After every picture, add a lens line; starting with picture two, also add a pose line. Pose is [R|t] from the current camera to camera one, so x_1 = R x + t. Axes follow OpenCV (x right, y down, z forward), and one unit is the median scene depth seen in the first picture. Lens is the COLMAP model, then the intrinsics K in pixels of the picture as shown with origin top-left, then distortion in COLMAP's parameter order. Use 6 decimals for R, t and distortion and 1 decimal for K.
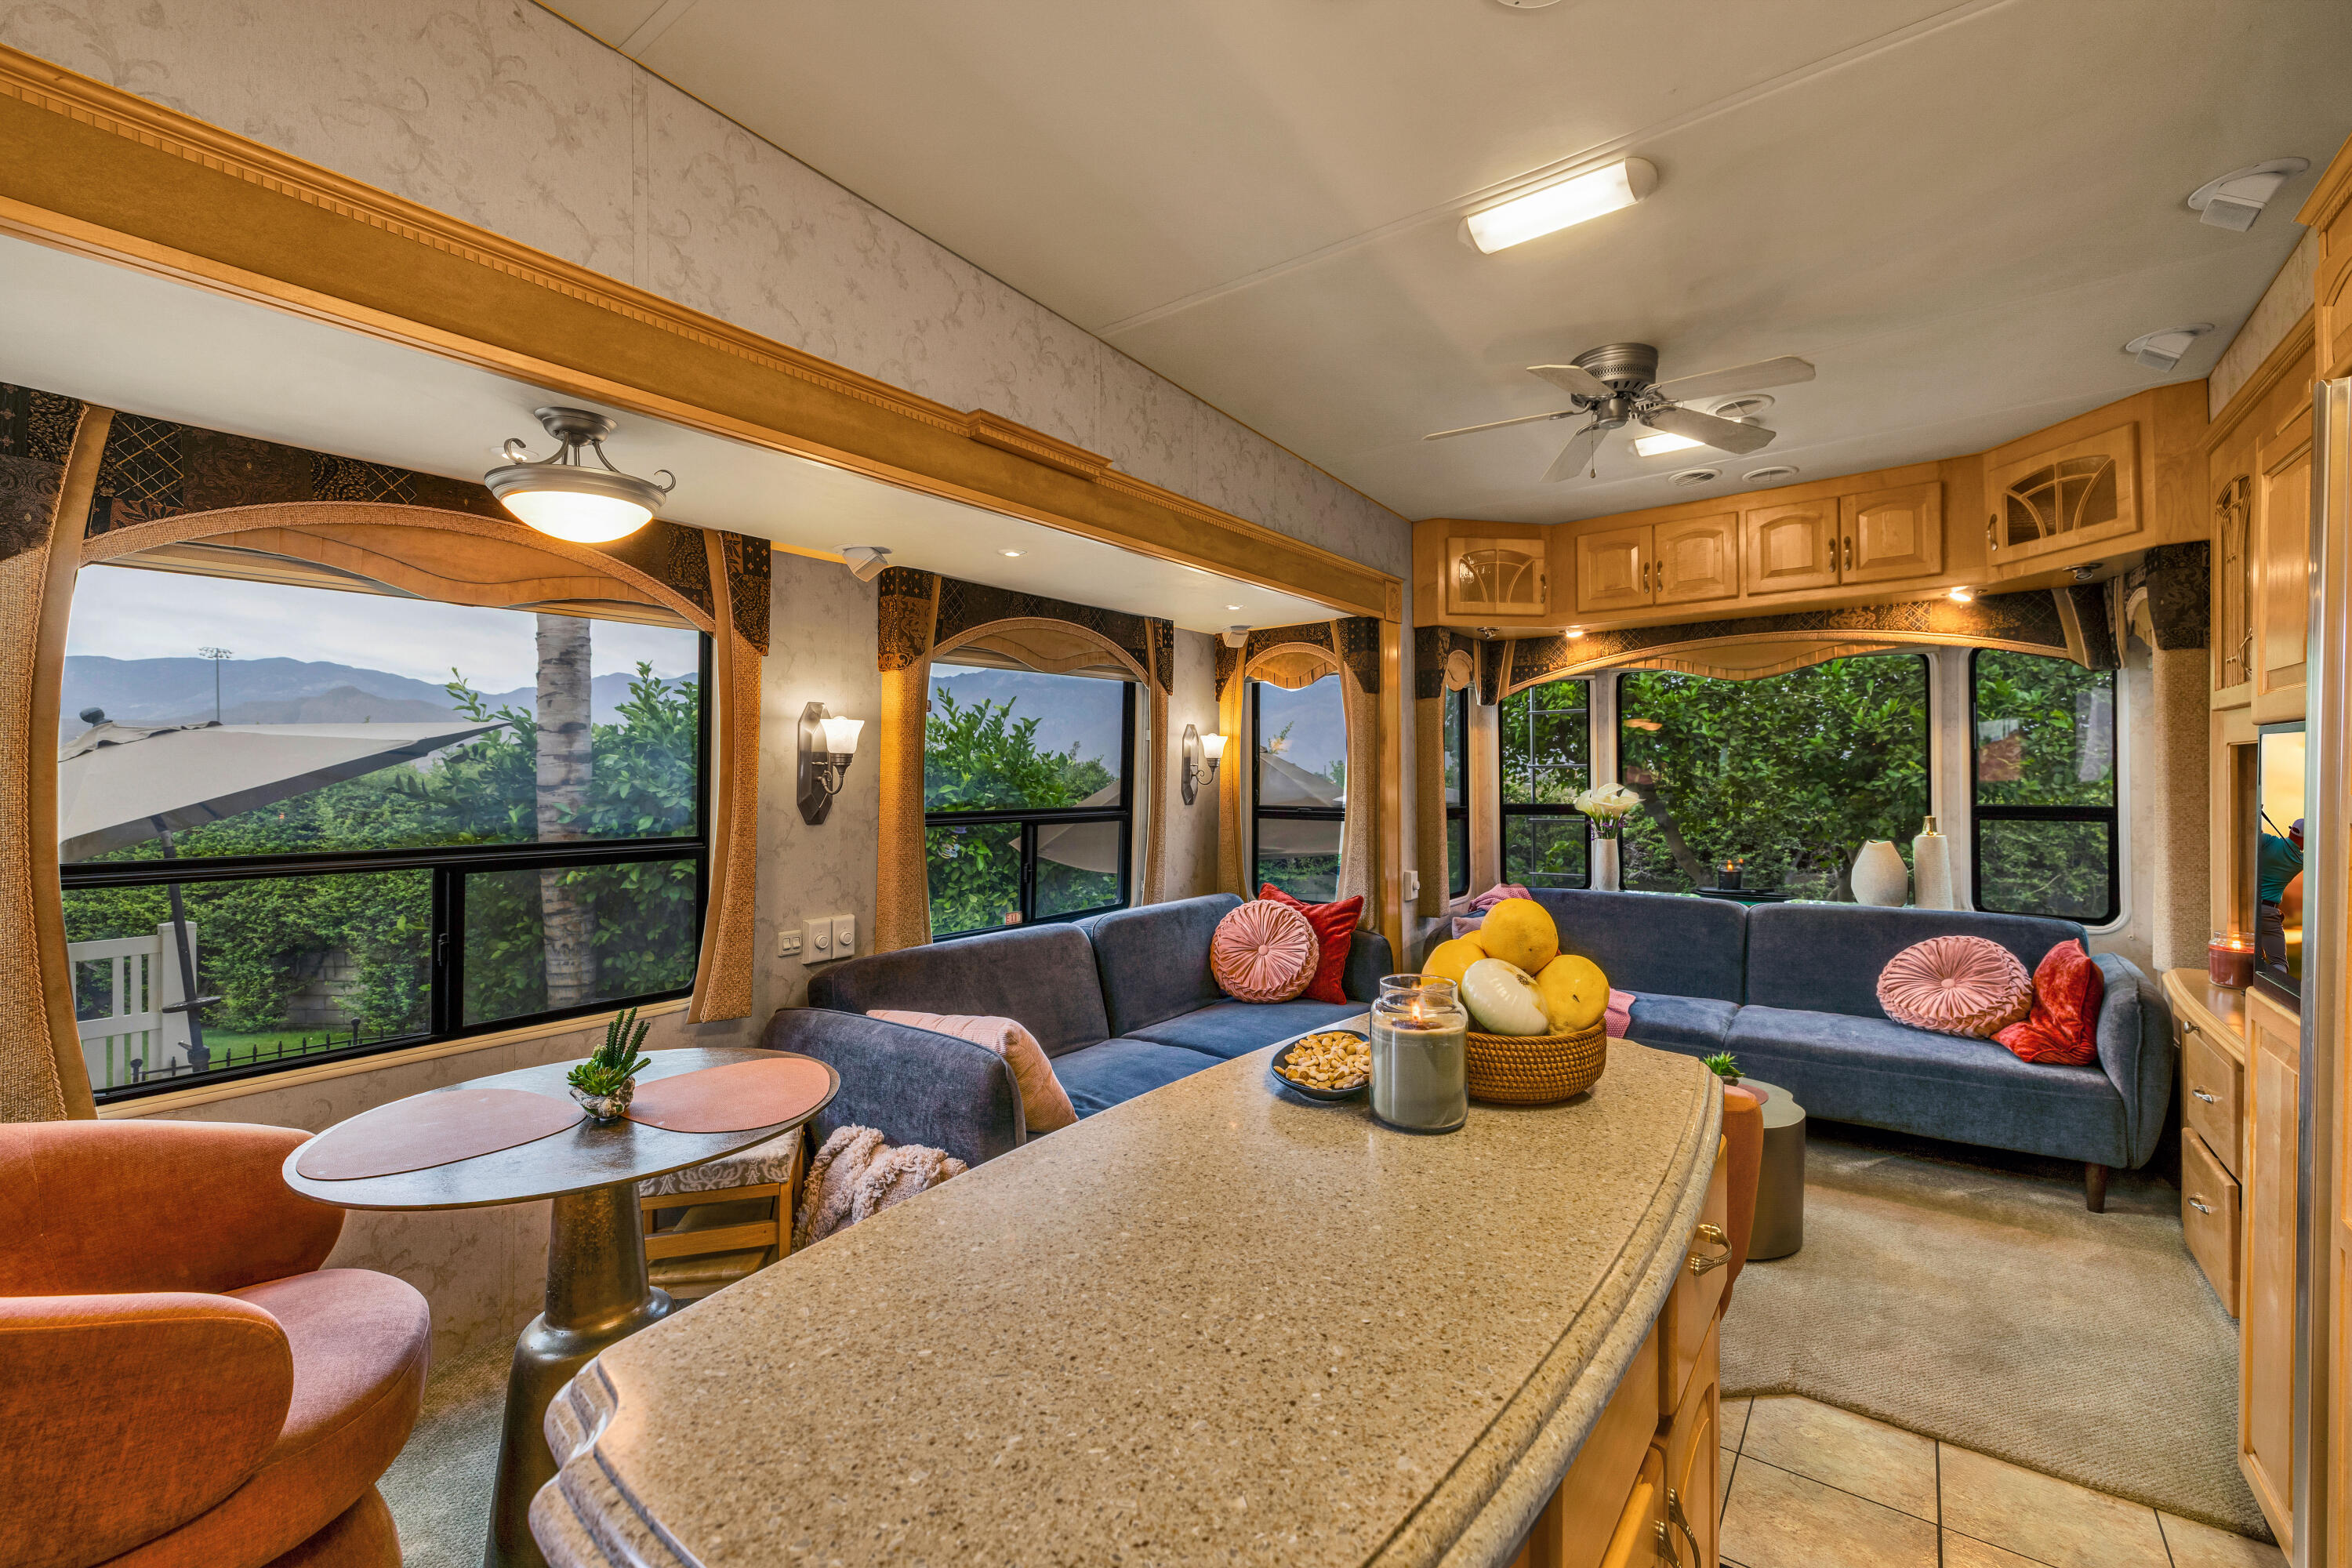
lens RADIAL K [[985.7, 0, 1163.7], [0, 985.7, 779.8], [0, 0, 1]] dist [0.001246, -0.000342]
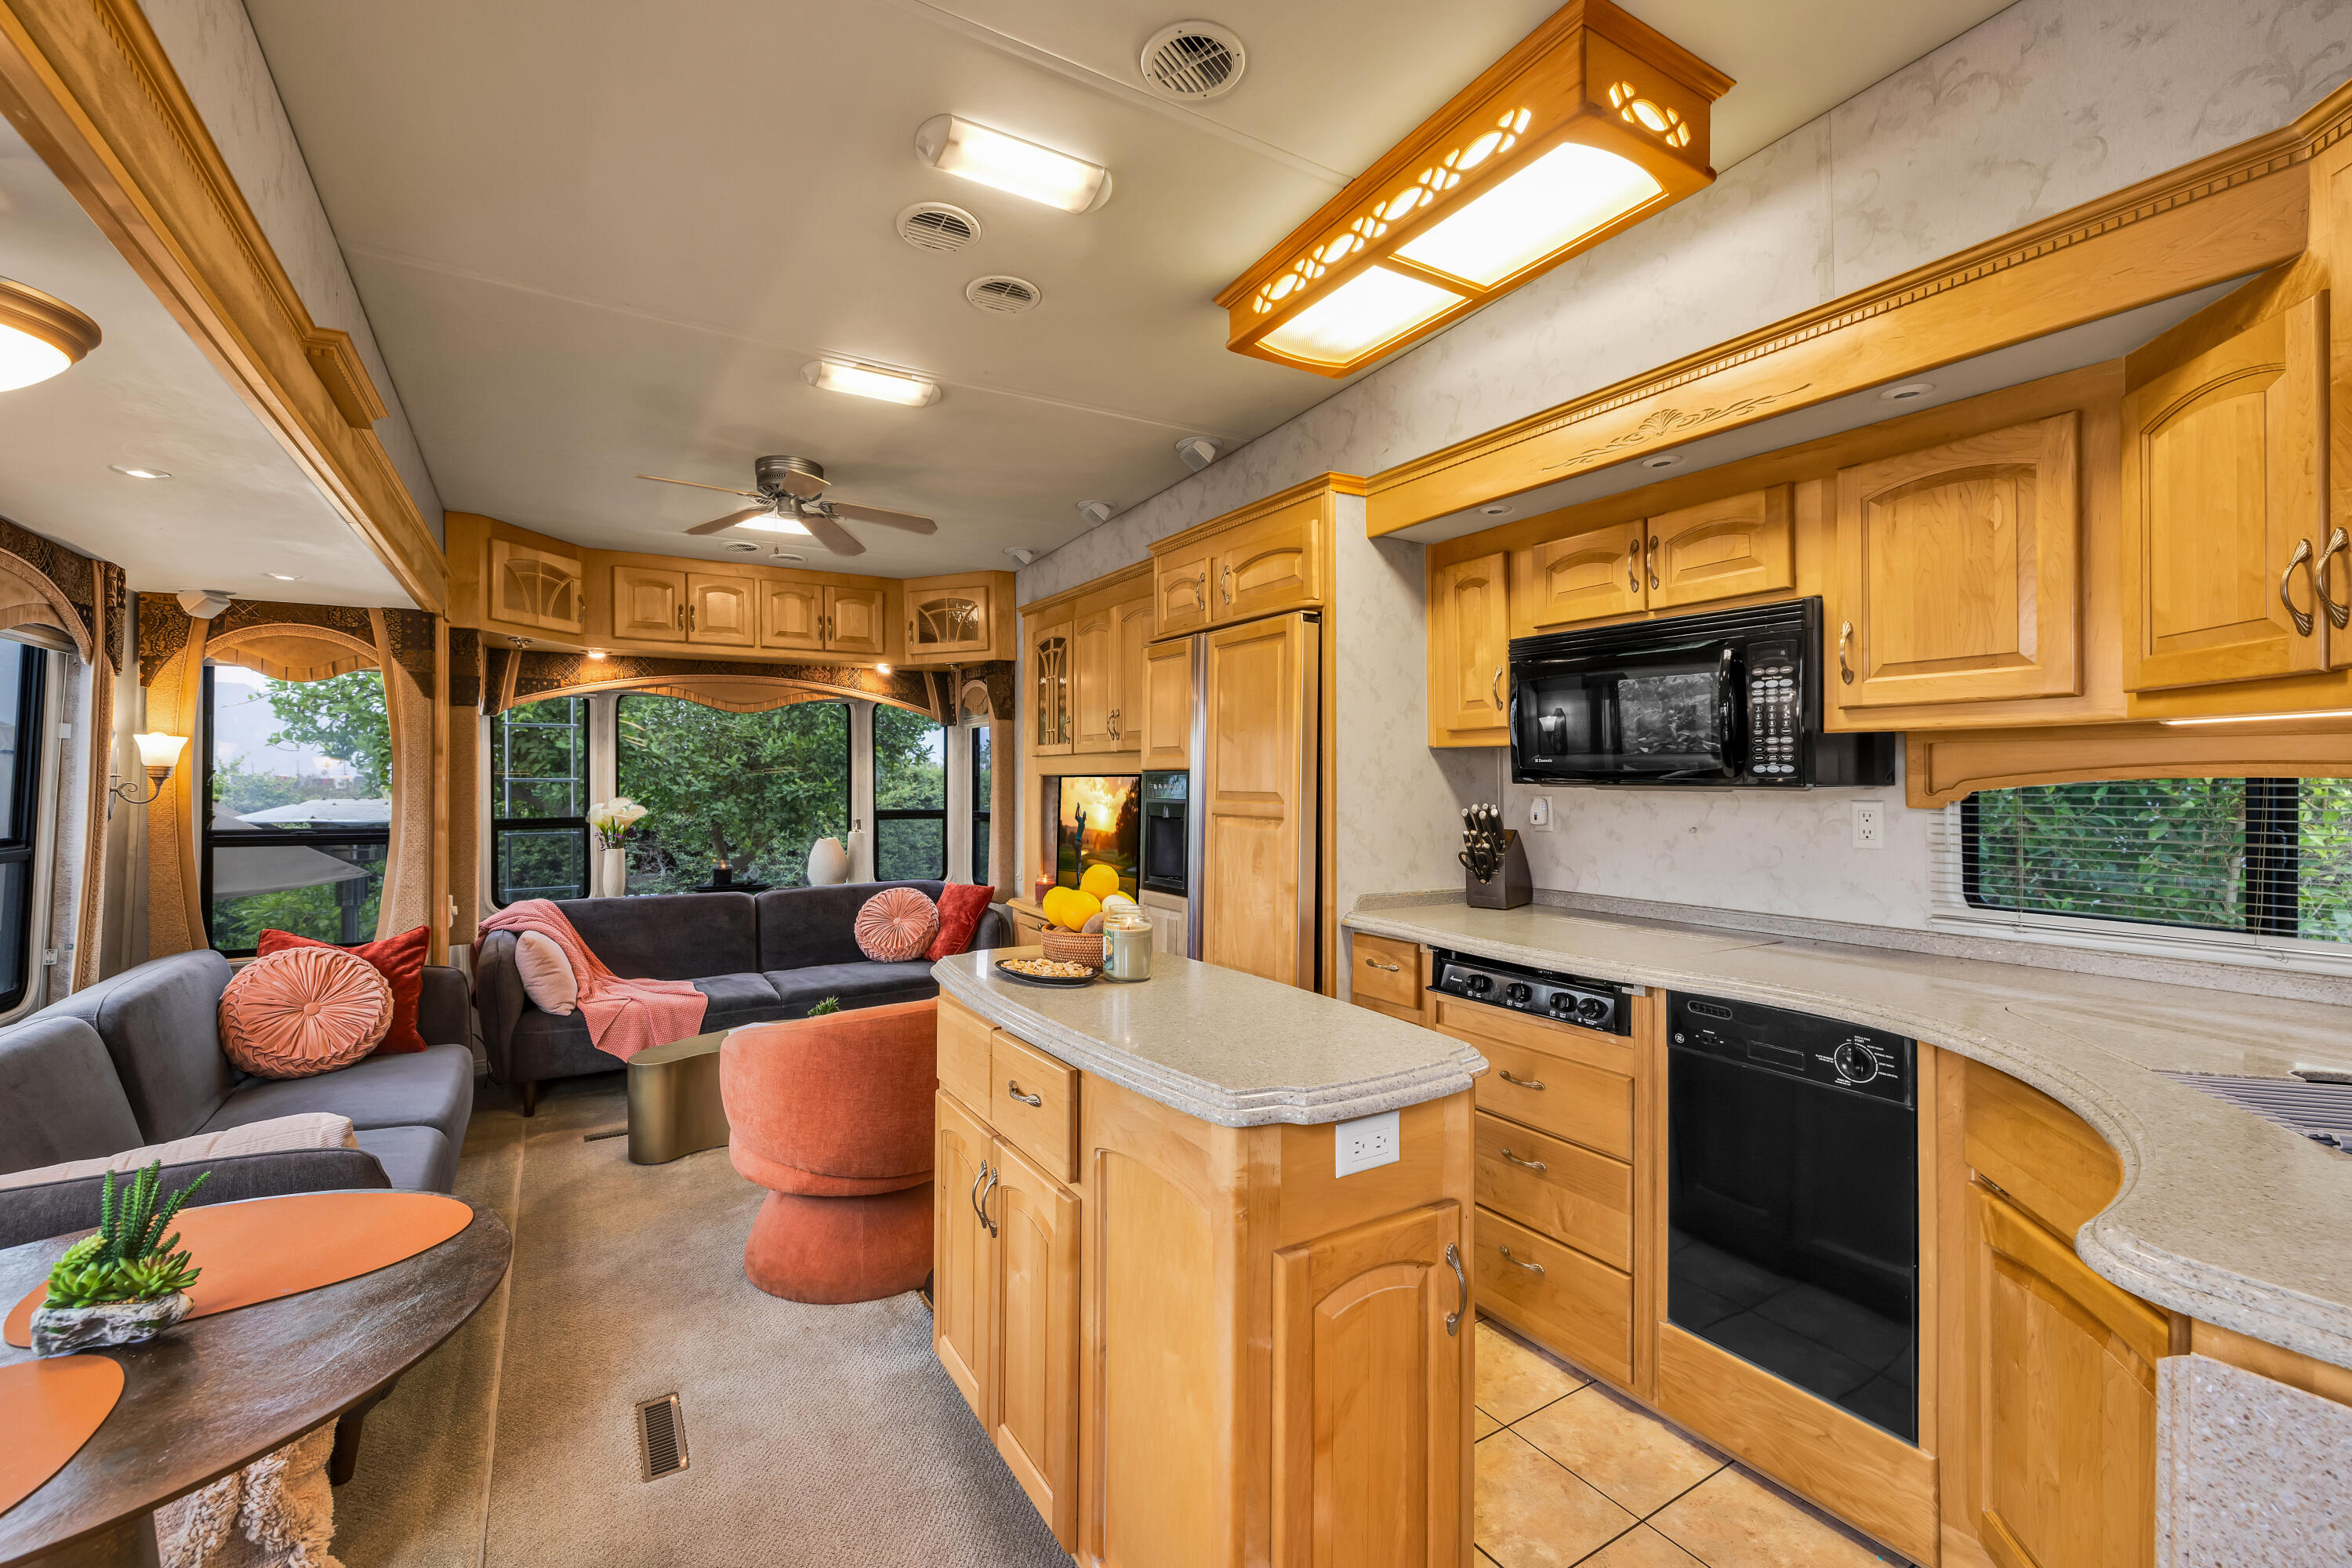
lens RADIAL K [[985.7, 0, 1156.3], [0, 985.7, 781.1], [0, 0, 1]] dist [0.001246, -0.000342]
pose [[0.369467, 0.006768, 0.929219, -0.387053], [-0.000068, 0.999974, -0.007256, -0.006717], [-0.929244, 0.002617, 0.369458, 0.064822]]
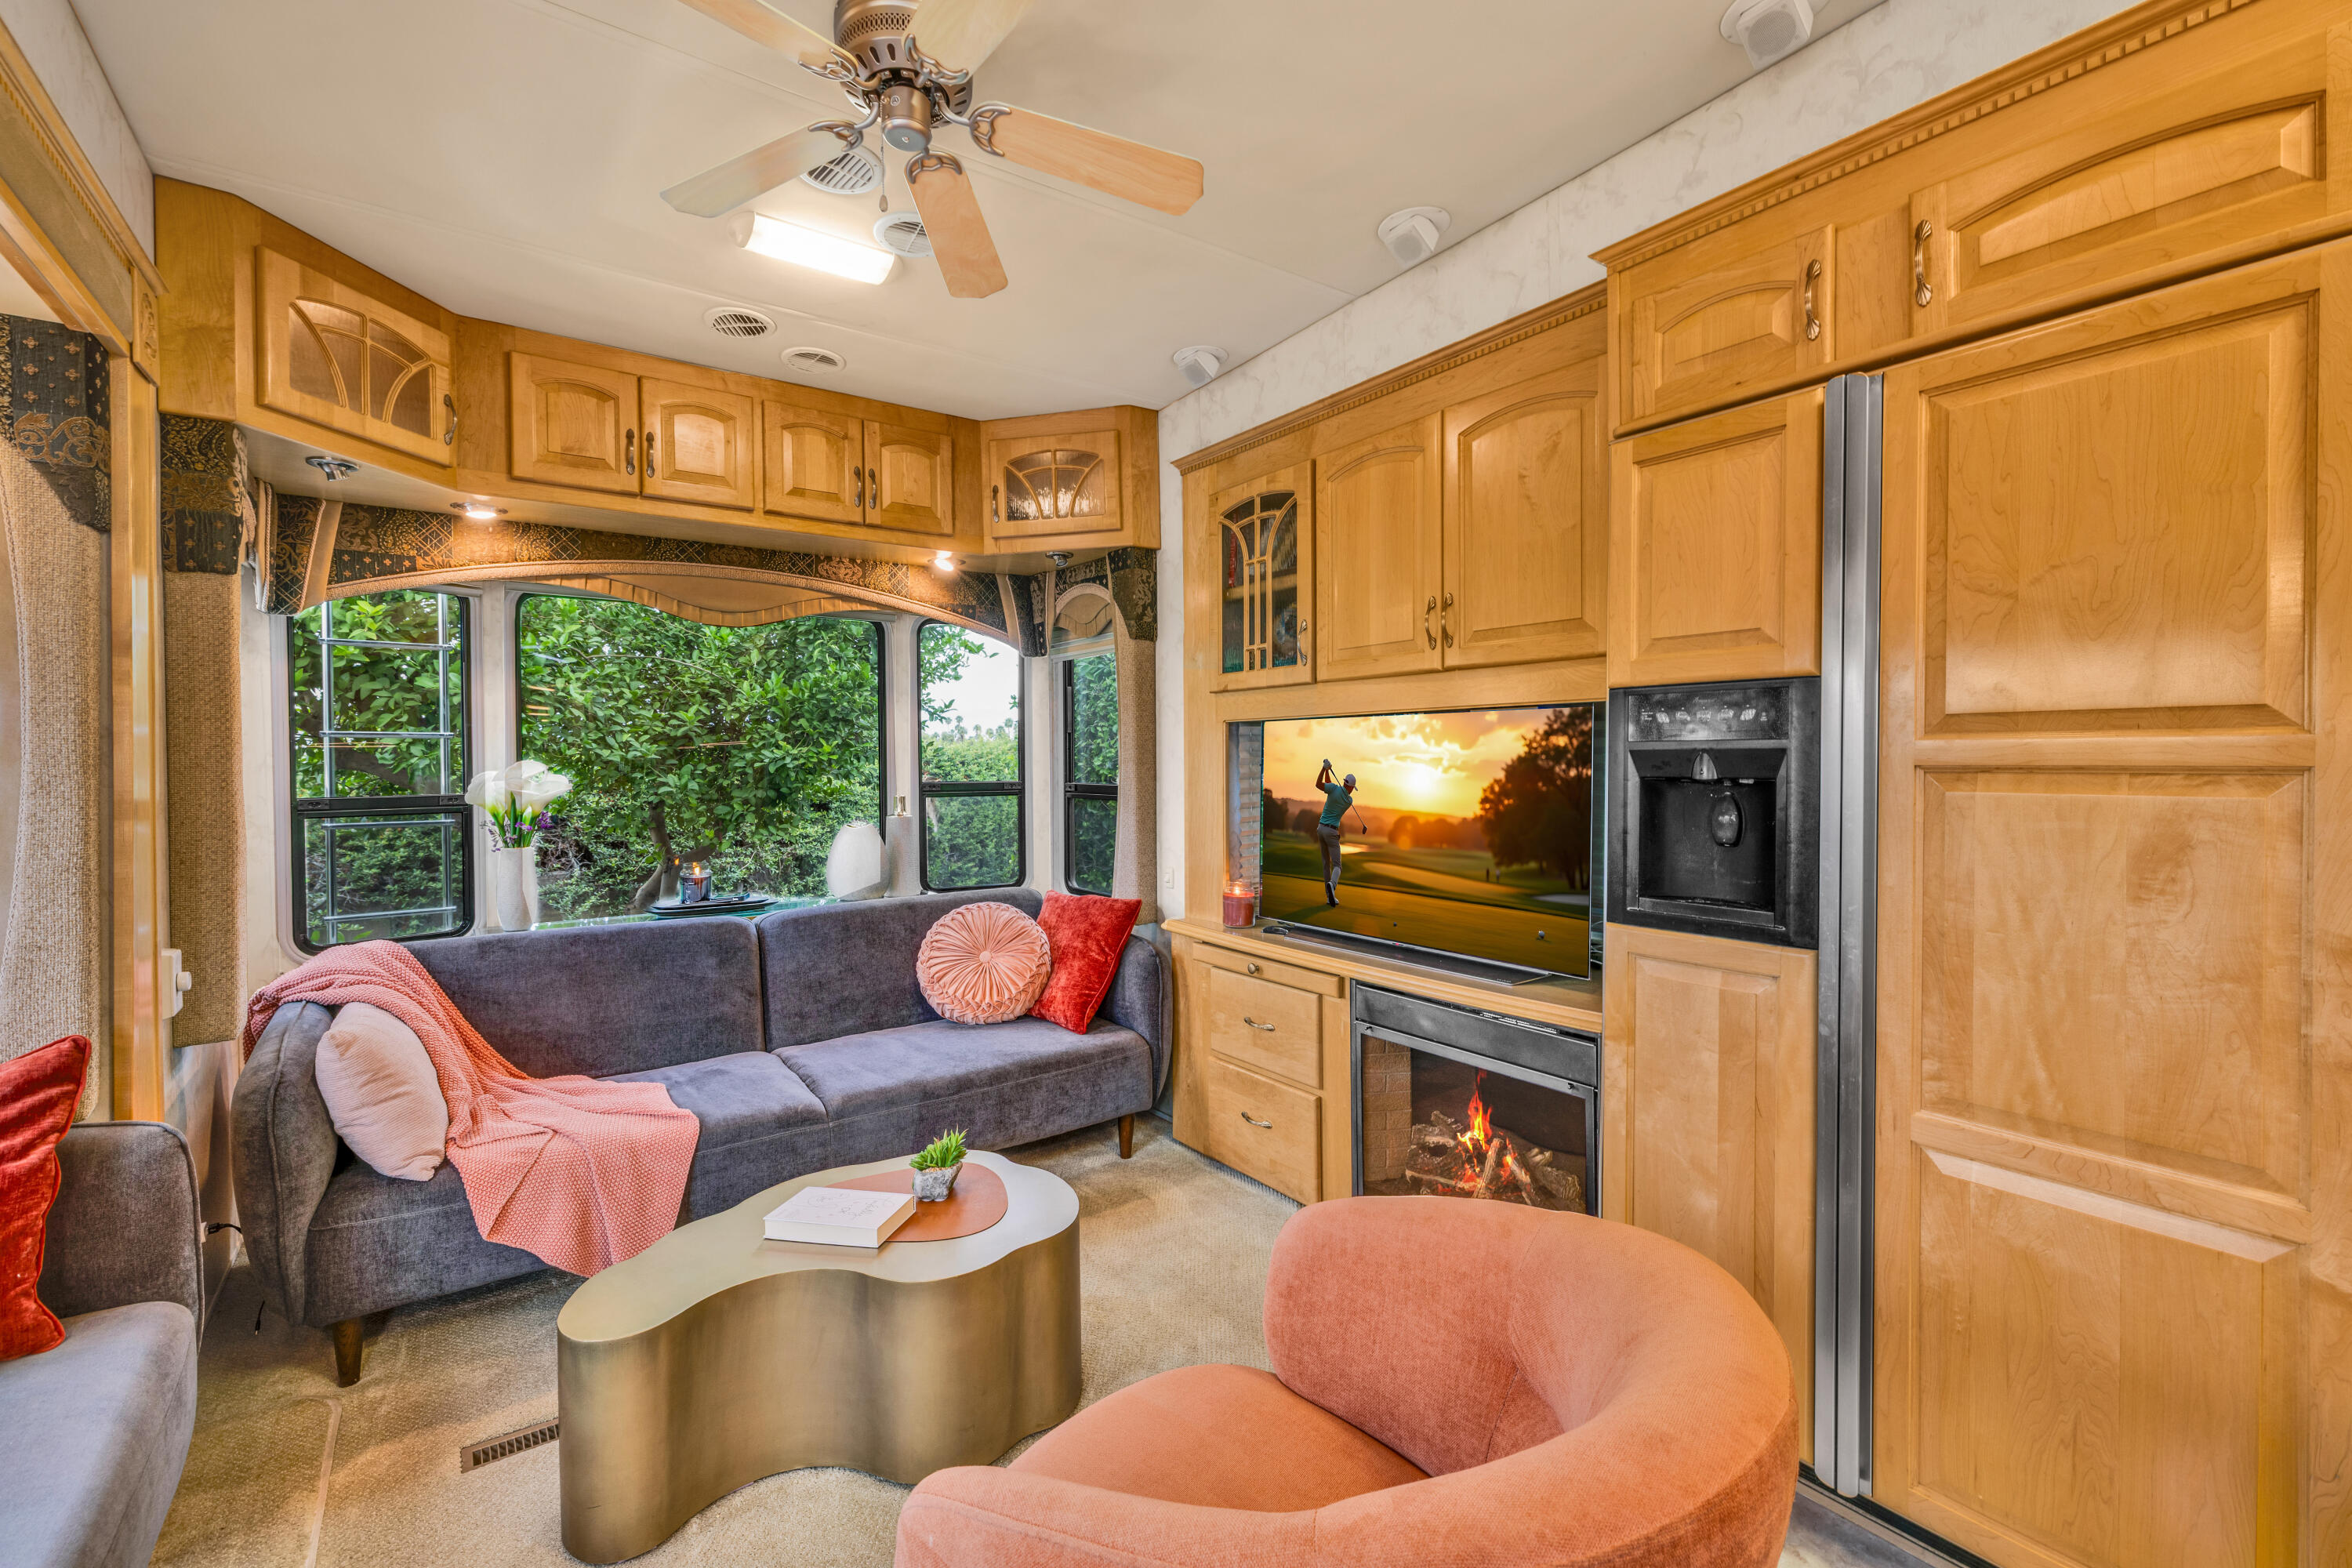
lens RADIAL K [[985.7, 0, 1144.6], [0, 985.7, 771.7], [0, 0, 1]] dist [0.001246, -0.000342]
pose [[0.302404, -0.003377, 0.953174, -0.046285], [0.005046, 0.999985, 0.001942, 0.013707], [-0.953166, 0.004222, 0.302417, 0.485099]]
